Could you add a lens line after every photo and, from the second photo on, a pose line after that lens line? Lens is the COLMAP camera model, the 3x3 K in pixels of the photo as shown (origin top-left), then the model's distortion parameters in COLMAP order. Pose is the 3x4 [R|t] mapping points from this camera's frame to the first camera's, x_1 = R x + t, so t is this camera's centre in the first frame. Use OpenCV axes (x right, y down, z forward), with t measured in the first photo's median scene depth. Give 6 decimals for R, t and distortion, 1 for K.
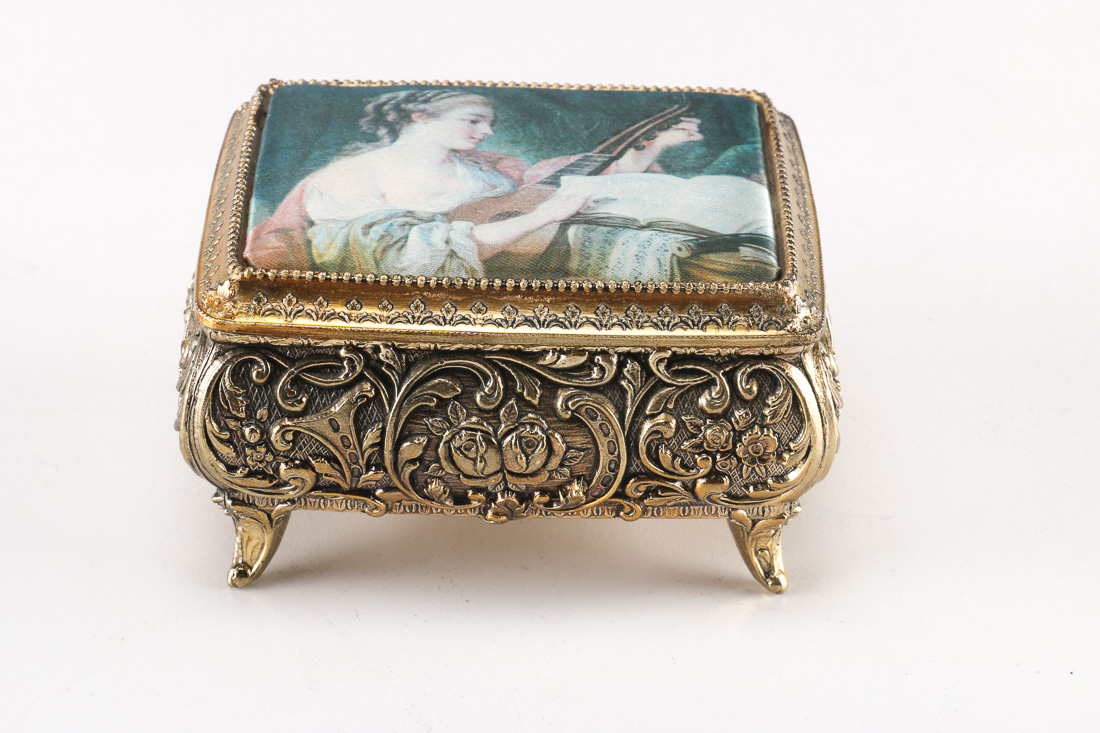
lens RADIAL K [[3197.4, 0, 548.6], [0, 3197.4, 369.1], [0, 0, 1]] dist [0.368971, 0.000000]
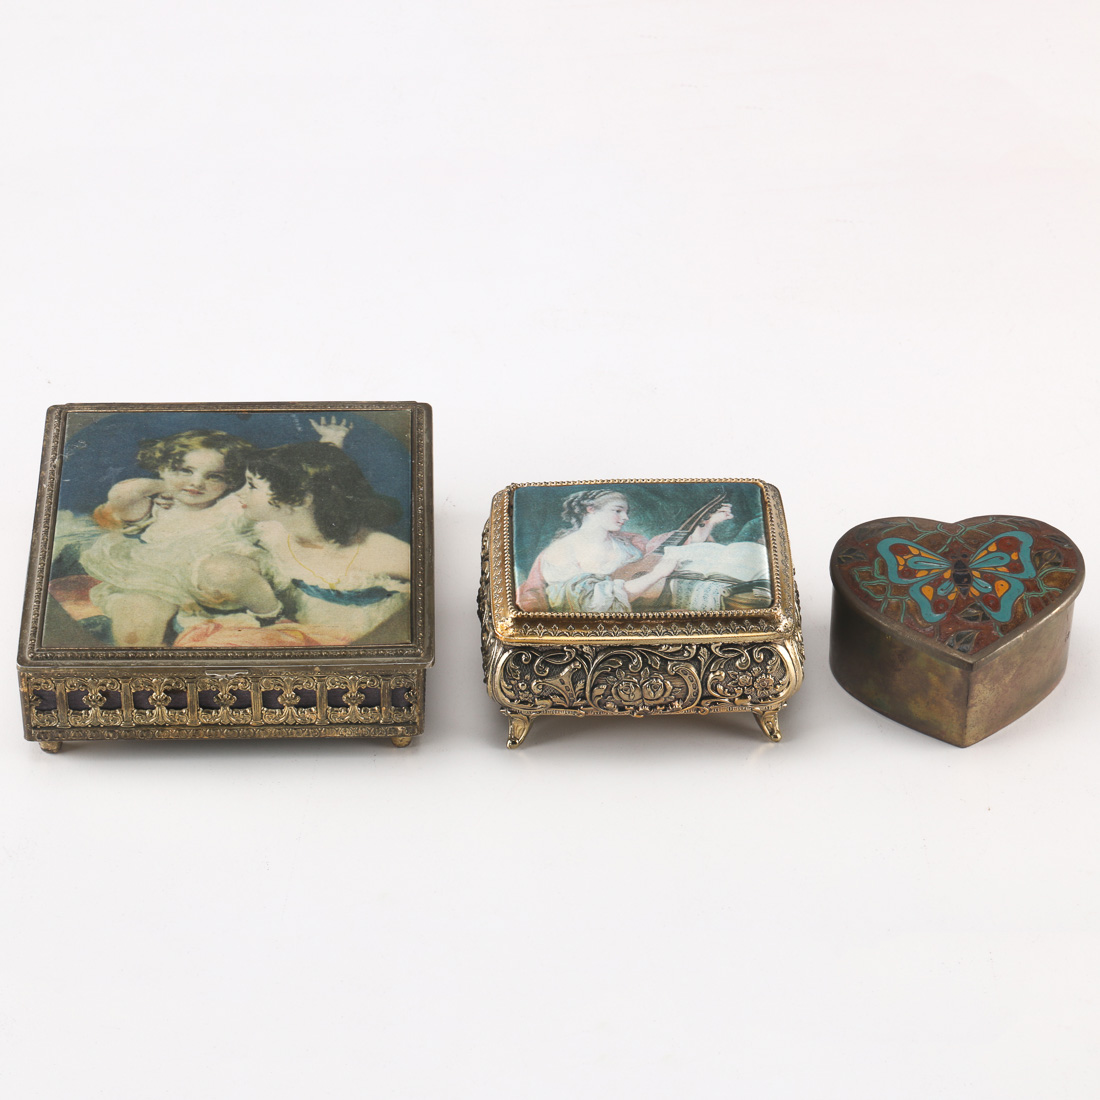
lens RADIAL K [[4308.7, 0, 599.1], [0, 4308.7, 616.3], [0, 0, 1]] dist [1.106347, 0.000000]
pose [[0.999239, -0.035586, 0.015957, -0.085035], [0.032303, 0.984458, 0.172622, -0.504170], [-0.021852, -0.171975, 0.984859, -1.749359]]
